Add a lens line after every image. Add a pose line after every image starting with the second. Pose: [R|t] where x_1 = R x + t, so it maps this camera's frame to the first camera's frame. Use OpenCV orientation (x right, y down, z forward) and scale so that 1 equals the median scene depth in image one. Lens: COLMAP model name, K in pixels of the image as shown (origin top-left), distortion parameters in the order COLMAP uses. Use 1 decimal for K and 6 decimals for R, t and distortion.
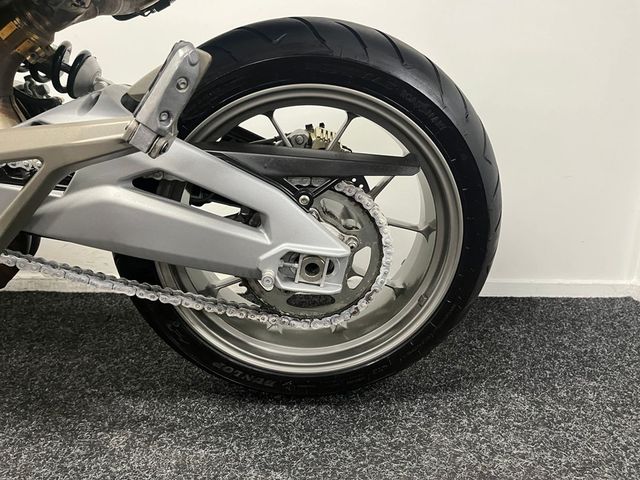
lens RADIAL K [[487.5, 0, 321.9], [0, 487.5, 242.3], [0, 0, 1]] dist [0.035756, -0.036285]
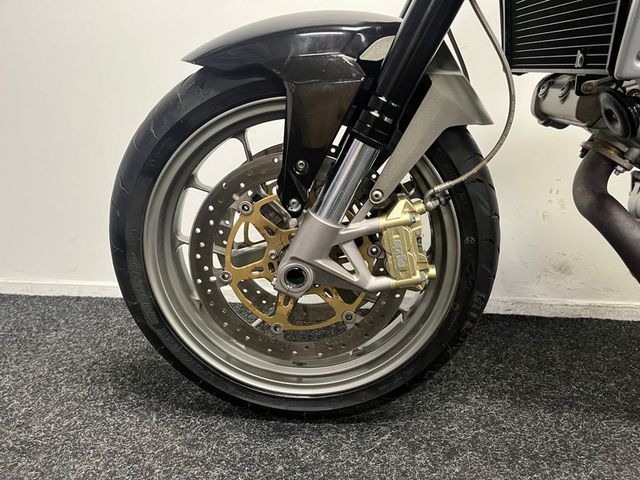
lens RADIAL K [[487.5, 0, 322.9], [0, 487.5, 240.8], [0, 0, 1]] dist [0.035756, -0.036285]
pose [[0.996149, 0.020686, -0.085204, -1.744308], [-0.025056, 0.998407, -0.050545, 0.012342], [0.084023, 0.052485, 0.995081, -0.055981]]
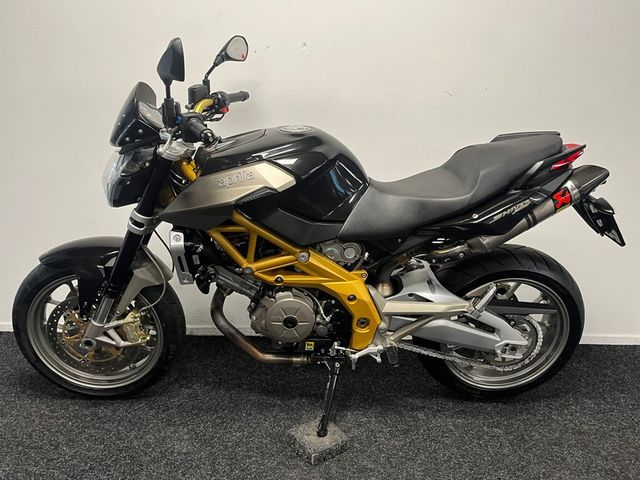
lens RADIAL K [[528.3, 0, 319.2], [0, 528.3, 239.1], [0, 0, 1]] dist [0.033236, -0.027563]
pose [[0.999836, 0.009844, -0.015187, -0.835911], [-0.009769, 0.999940, 0.005043, -0.439238], [0.015236, -0.004894, 0.999872, -1.502334]]
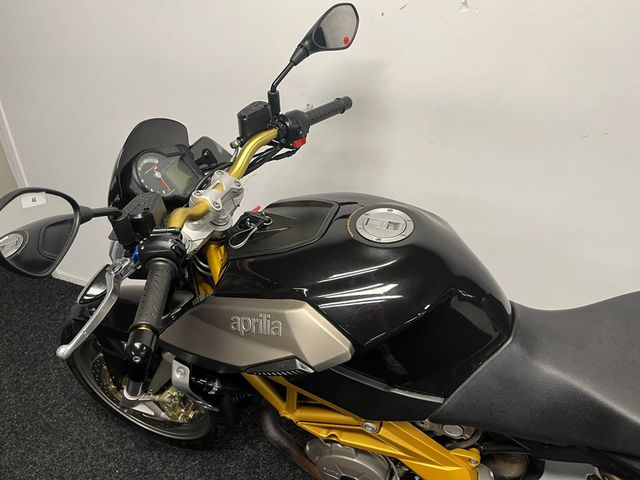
lens RADIAL K [[487.5, 0, 321.8], [0, 487.5, 238.2], [0, 0, 1]] dist [0.035756, -0.036285]
pose [[0.920391, 0.195364, -0.338695, -0.719209], [-0.095448, 0.952282, 0.289912, -1.145995], [0.379171, -0.234505, 0.895118, -0.416821]]
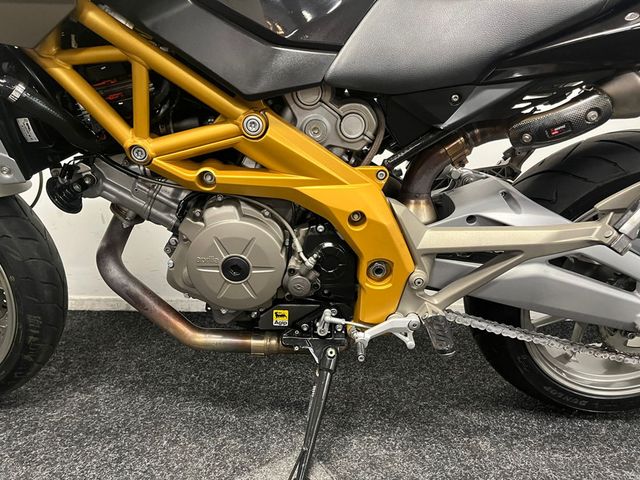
lens RADIAL K [[487.5, 0, 324.9], [0, 487.5, 239.0], [0, 0, 1]] dist [0.035756, -0.036285]
pose [[0.999345, 0.006835, -0.035546, -0.761465], [-0.006686, 0.999968, 0.004308, -0.145112], [0.035574, -0.004067, 0.999359, -0.314561]]
